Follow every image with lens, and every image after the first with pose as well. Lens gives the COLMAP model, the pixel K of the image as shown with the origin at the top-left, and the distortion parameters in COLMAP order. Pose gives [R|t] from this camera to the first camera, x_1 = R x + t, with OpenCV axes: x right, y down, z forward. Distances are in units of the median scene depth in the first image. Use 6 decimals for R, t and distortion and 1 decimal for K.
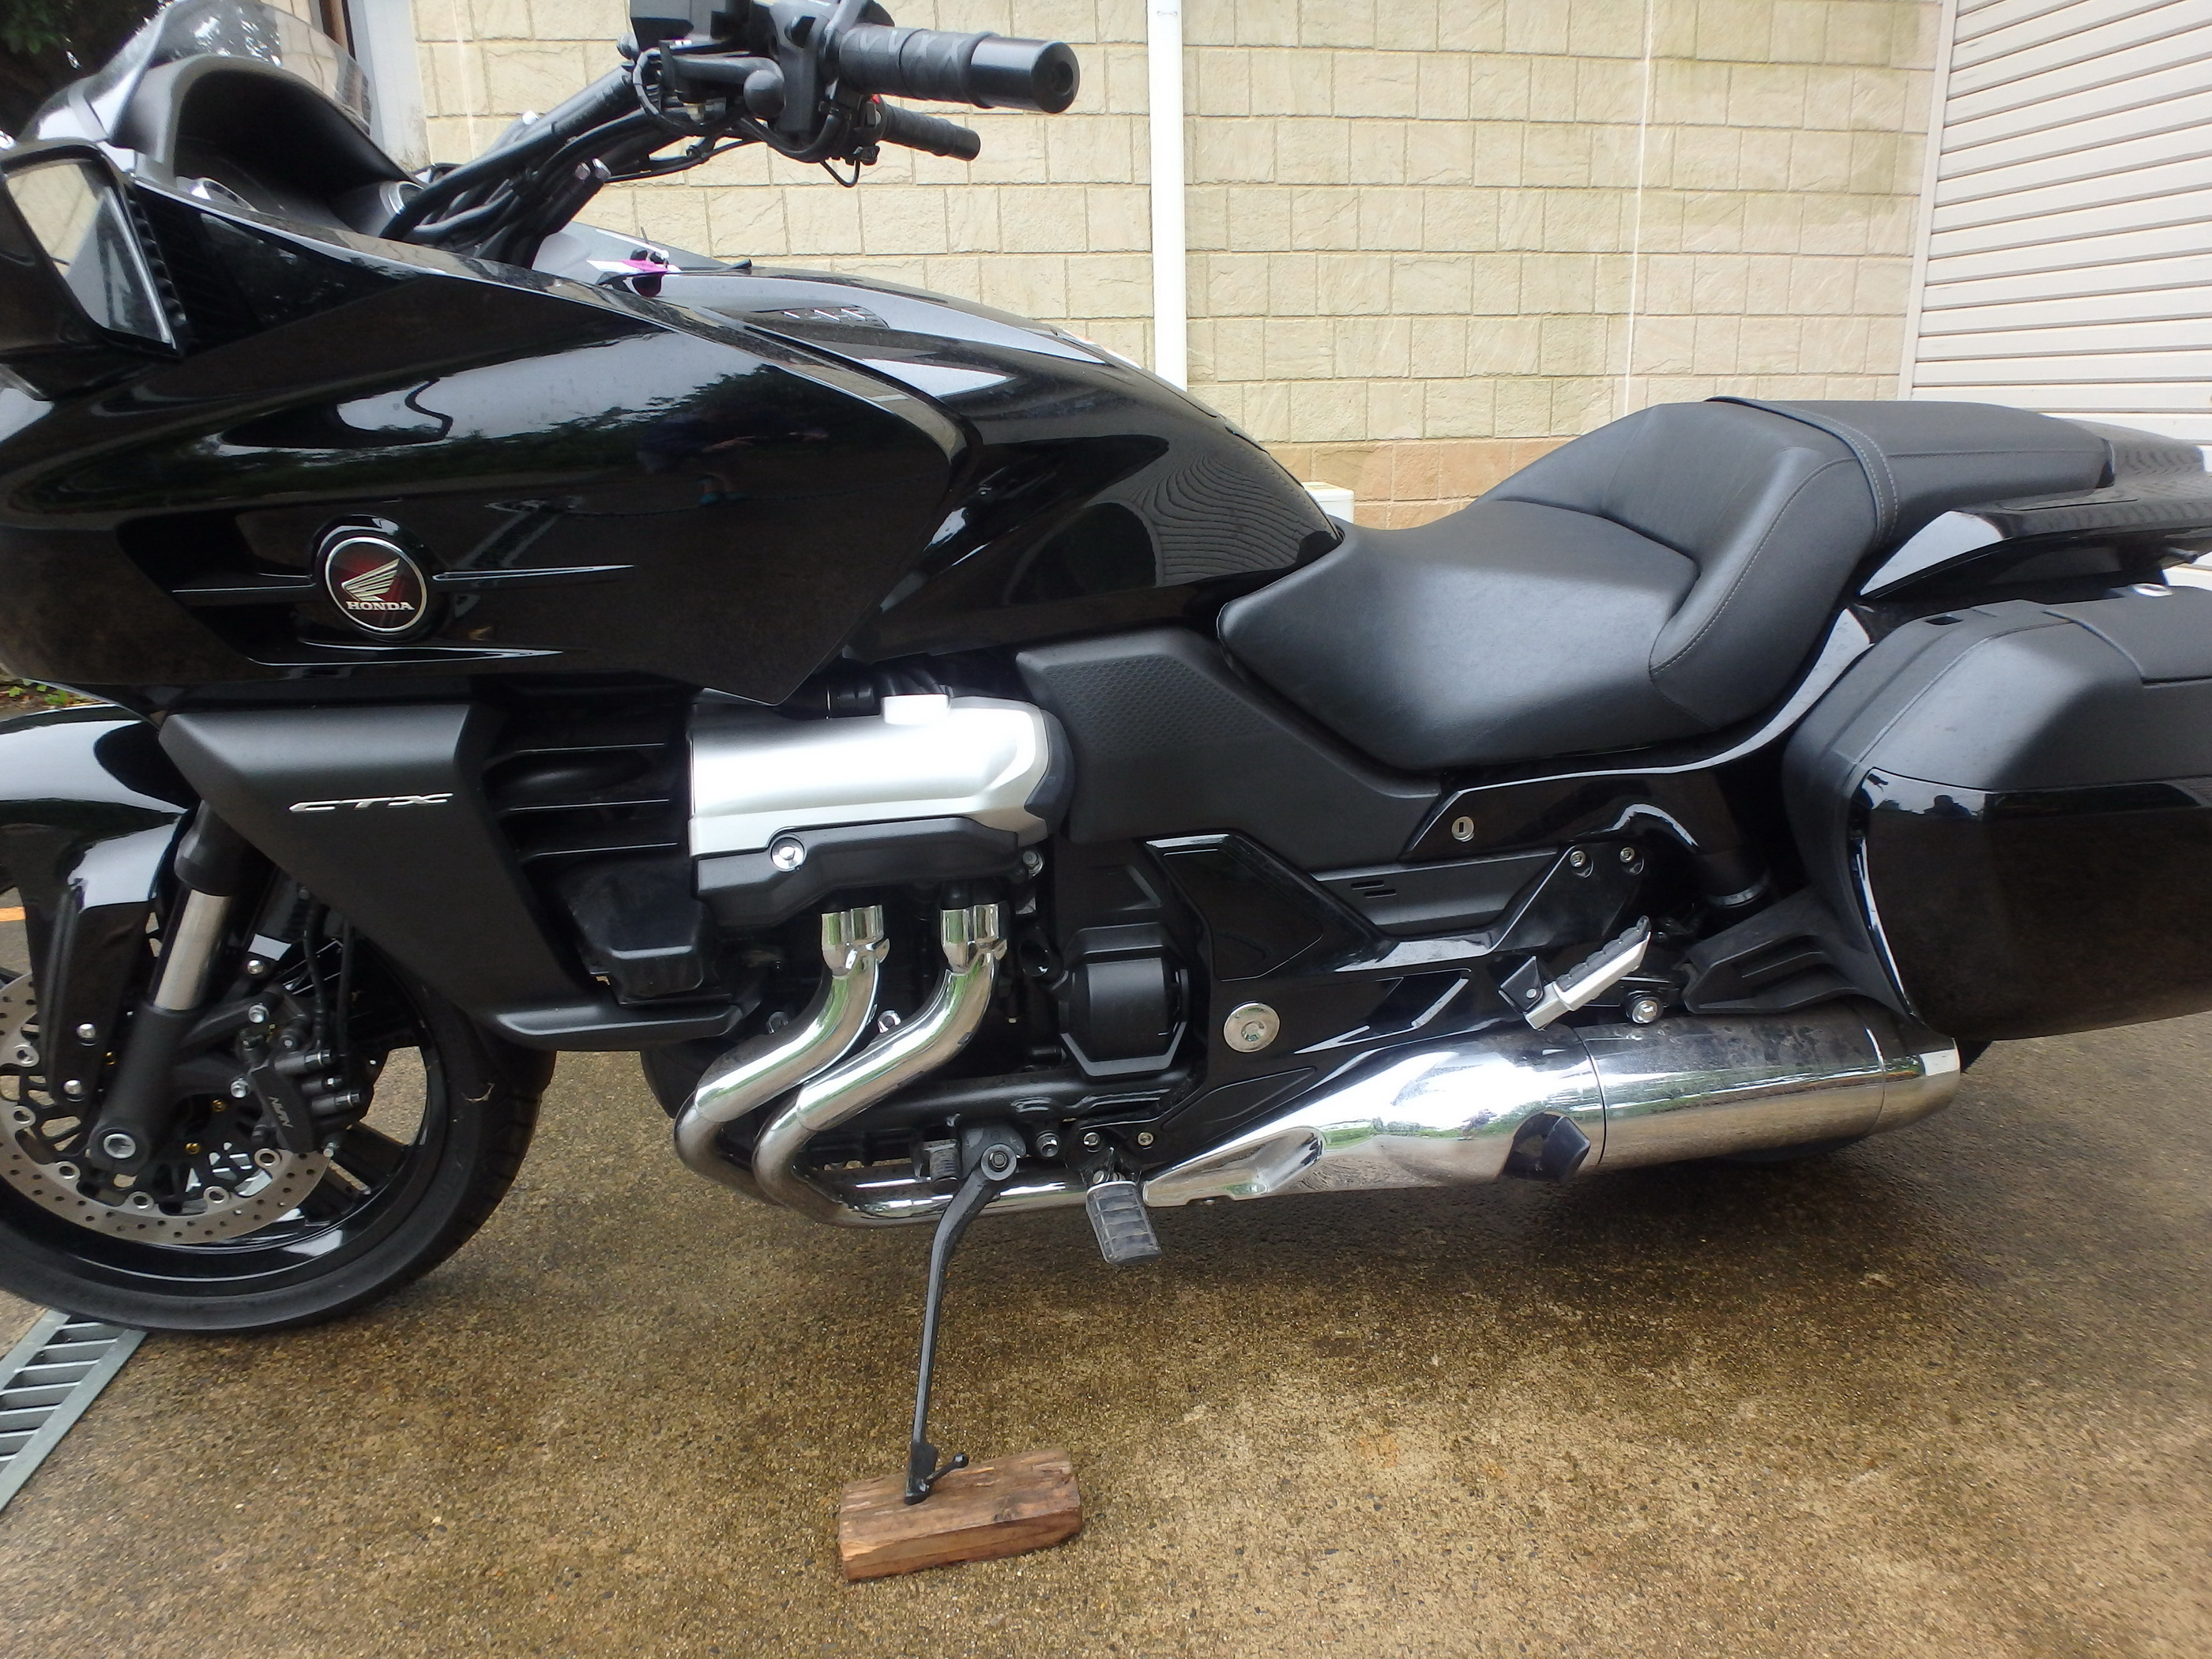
lens RADIAL K [[1371.4, 0, 1148.3], [0, 1371.4, 805.3], [0, 0, 1]] dist [-0.042355, 0.001663]
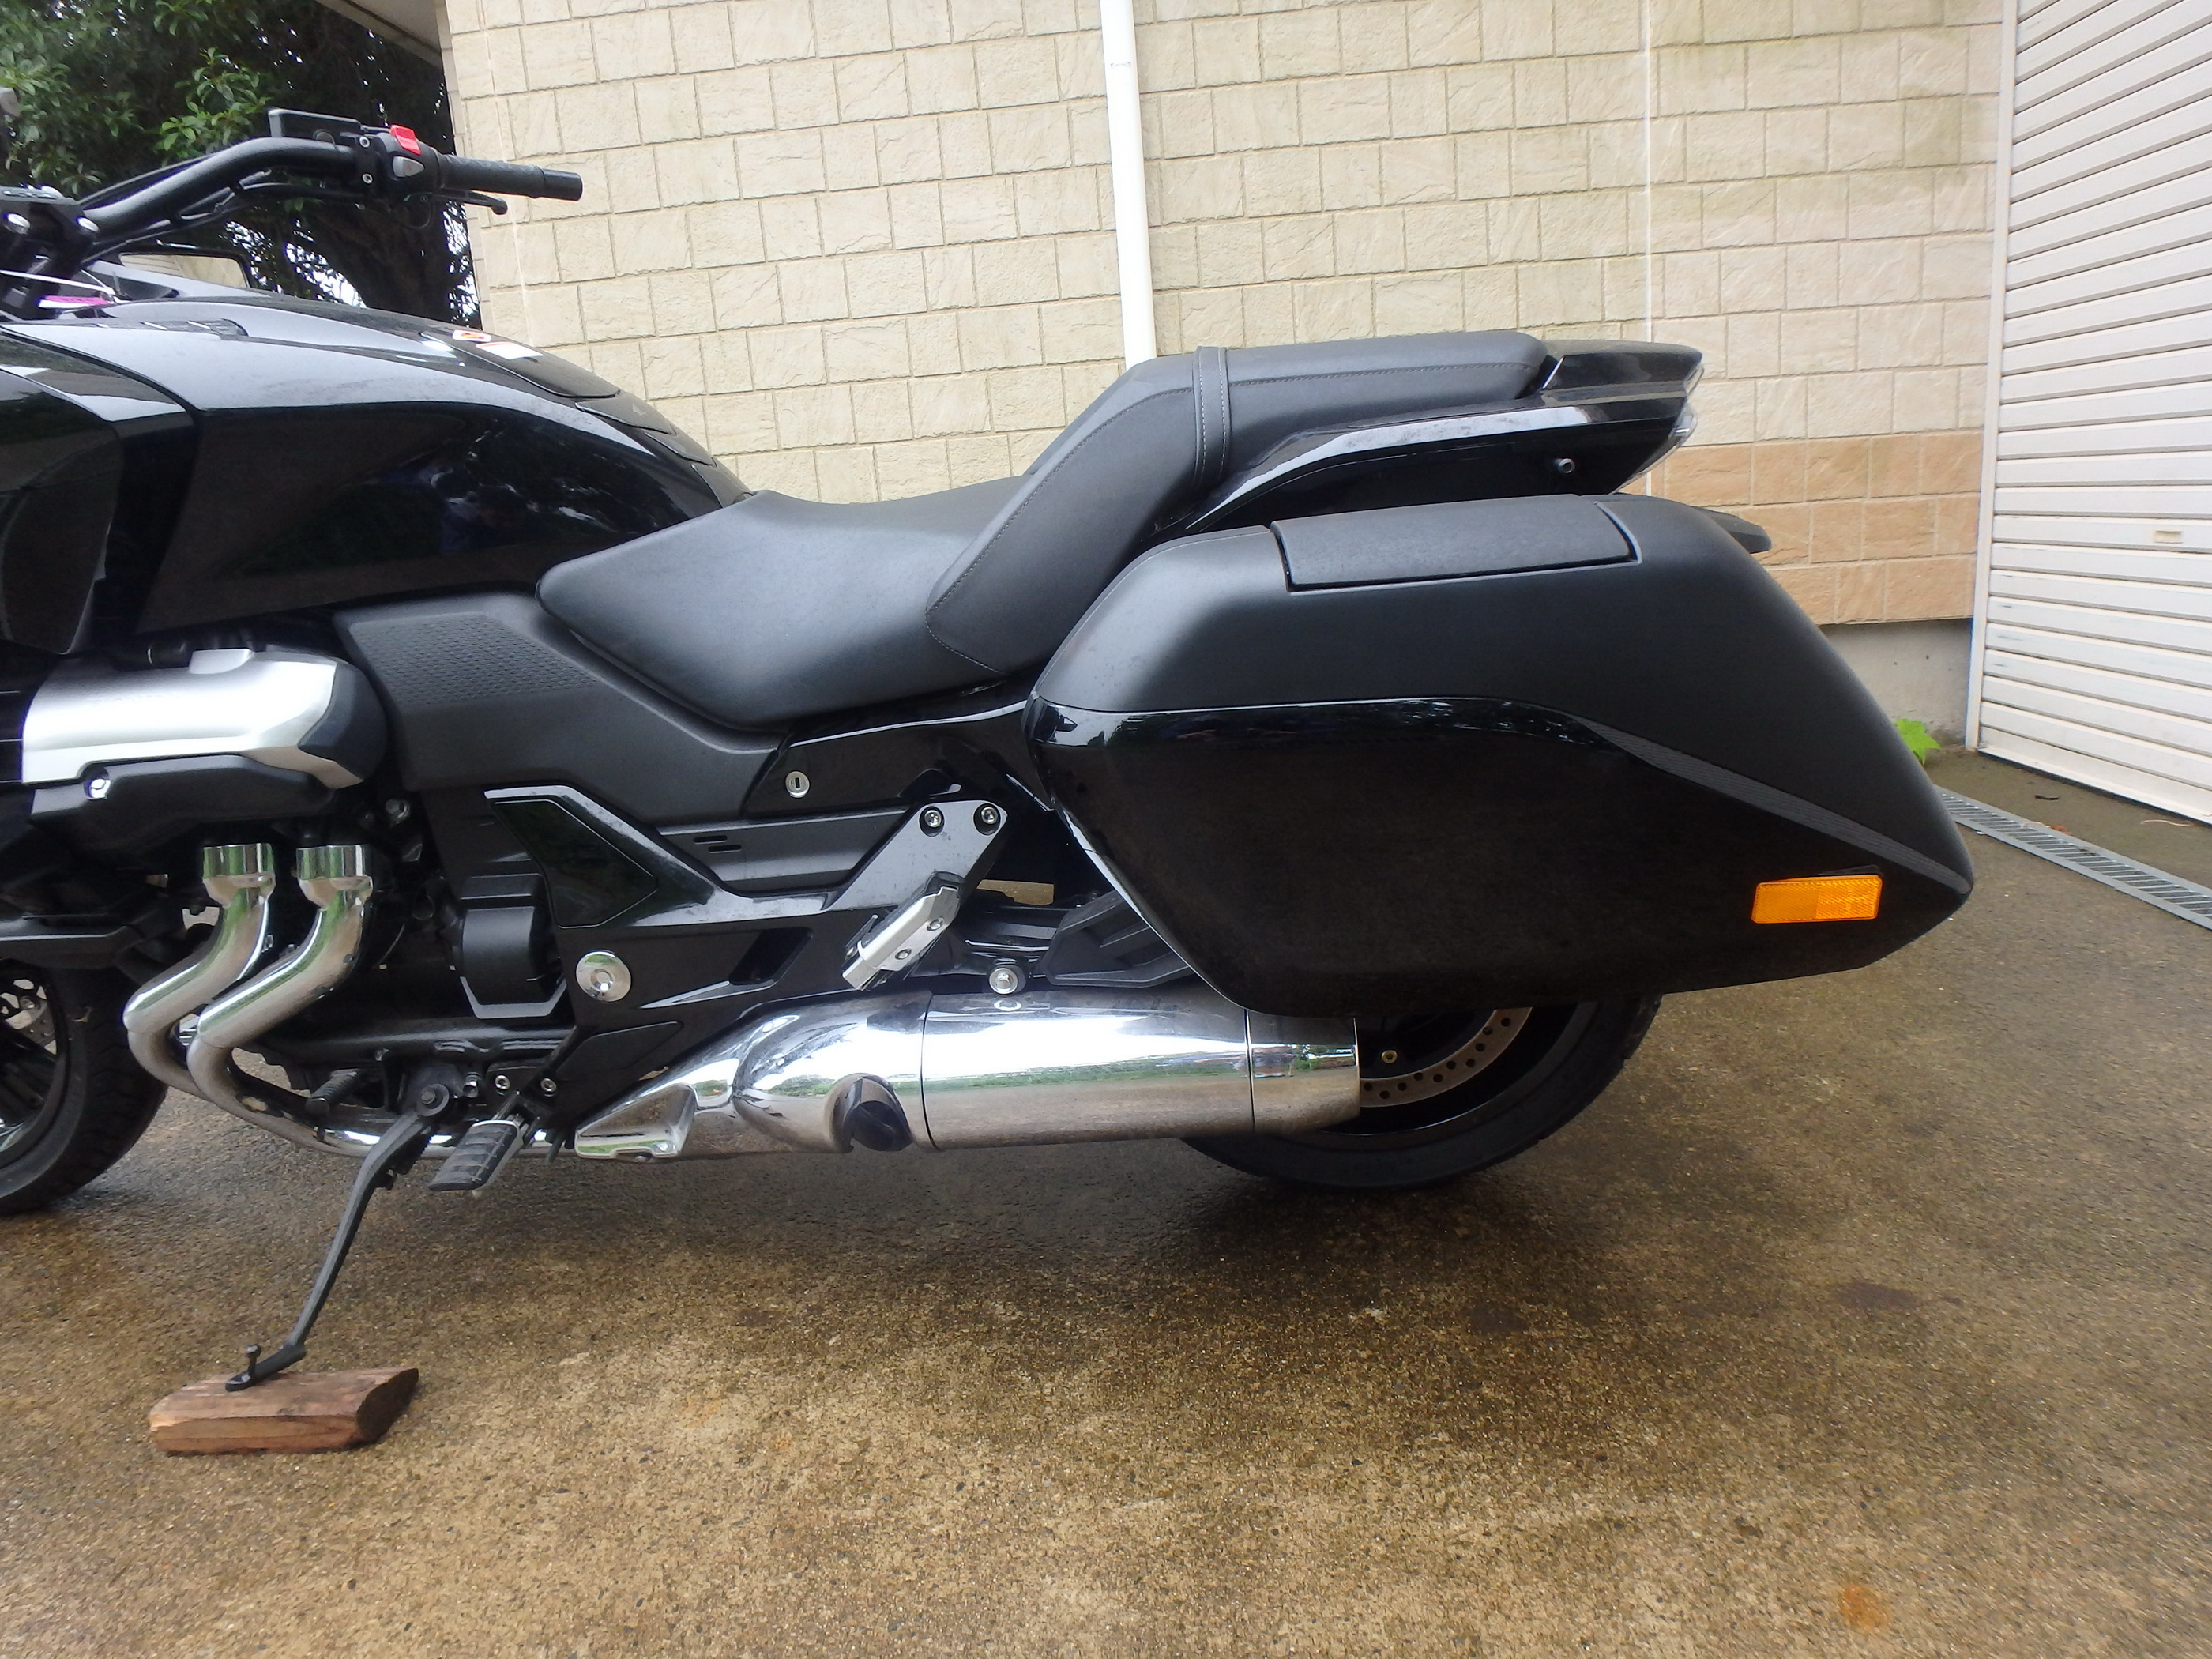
lens RADIAL K [[1366.7, 0, 1122.8], [0, 1366.7, 795.3], [0, 0, 1]] dist [-0.037748, 0.000791]
pose [[0.970441, 0.004527, -0.241298, 0.656967], [-0.018862, 0.998188, -0.057132, 0.072072], [0.240602, 0.059994, 0.968768, 0.087449]]
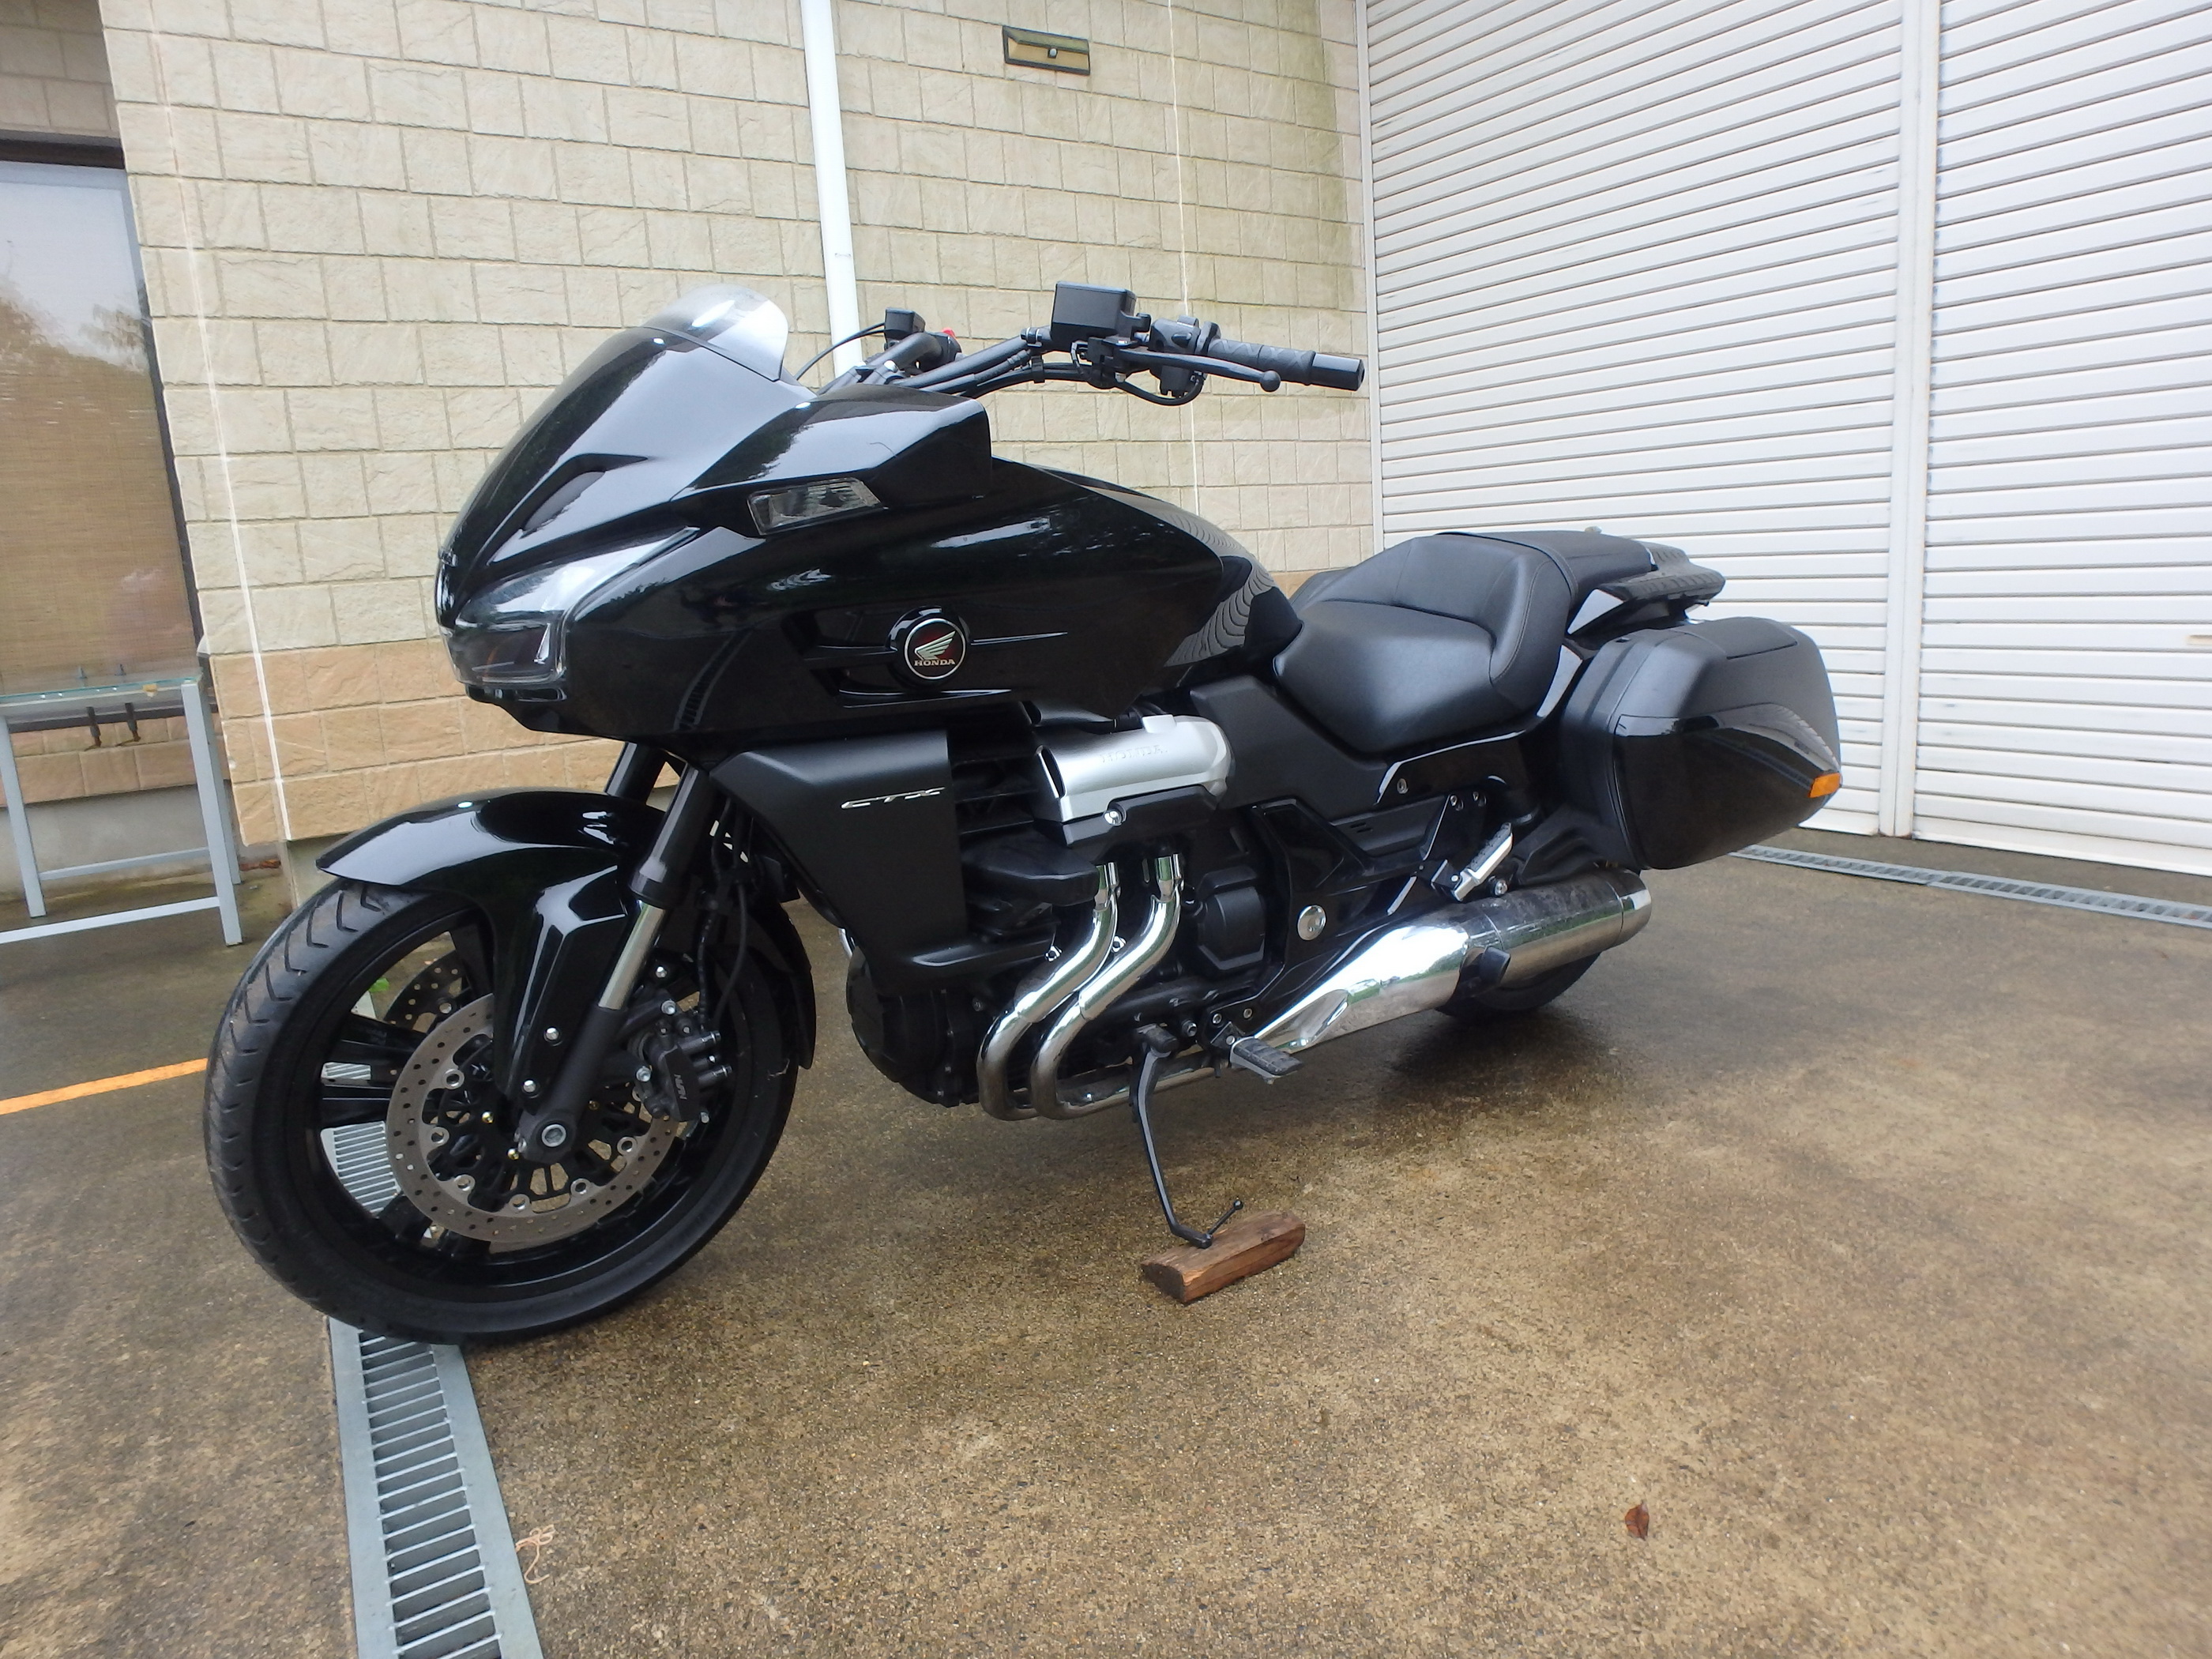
lens RADIAL K [[1360.8, 0, 1141.6], [0, 1360.8, 794.3], [0, 0, 1]] dist [-0.041183, -0.000079]
pose [[0.913850, -0.099963, 0.393555, -0.659989], [0.149780, 0.983861, -0.097894, 0.132319], [-0.377418, 0.148407, 0.914074, -0.357168]]
